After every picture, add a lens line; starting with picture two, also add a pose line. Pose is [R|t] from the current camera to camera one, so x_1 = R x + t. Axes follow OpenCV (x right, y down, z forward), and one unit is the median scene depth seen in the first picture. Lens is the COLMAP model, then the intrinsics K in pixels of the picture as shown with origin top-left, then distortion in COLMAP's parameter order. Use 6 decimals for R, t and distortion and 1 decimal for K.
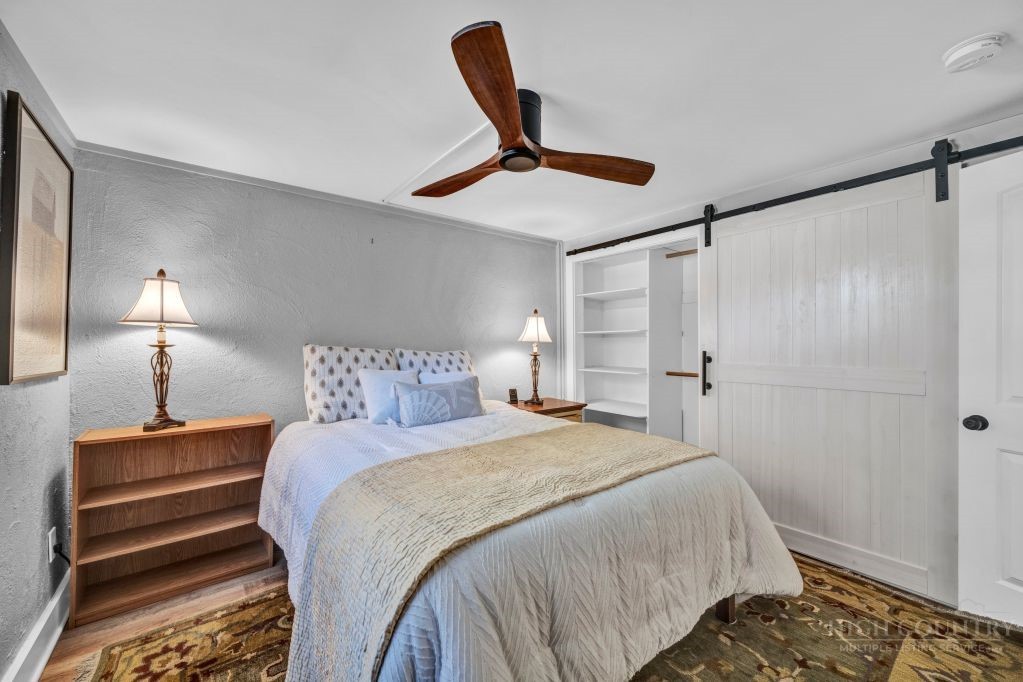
lens RADIAL K [[403.7, 0, 511.5], [0, 403.7, 341.0], [0, 0, 1]] dist [0.000478, -0.000014]
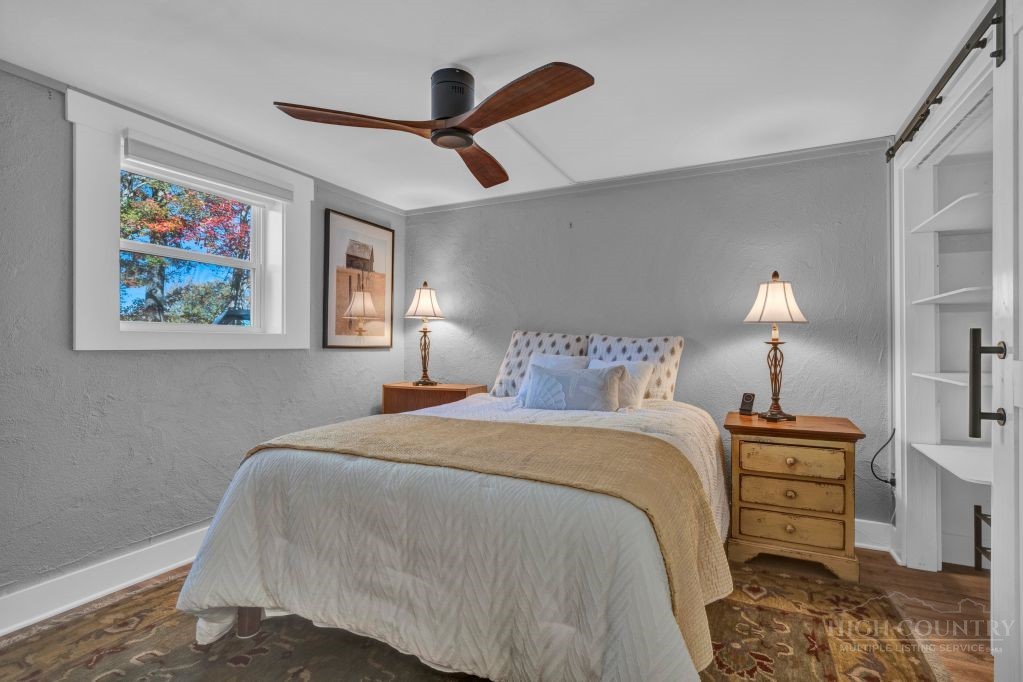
lens RADIAL K [[486.7, 0, 511.5], [0, 486.7, 341.0], [0, 0, 1]] dist [-0.000724, -0.000092]
pose [[0.442802, 0.002456, -0.896616, 0.832400], [0.008541, 0.999939, 0.006957, 0.033639], [0.896579, -0.010739, 0.442754, 0.425451]]
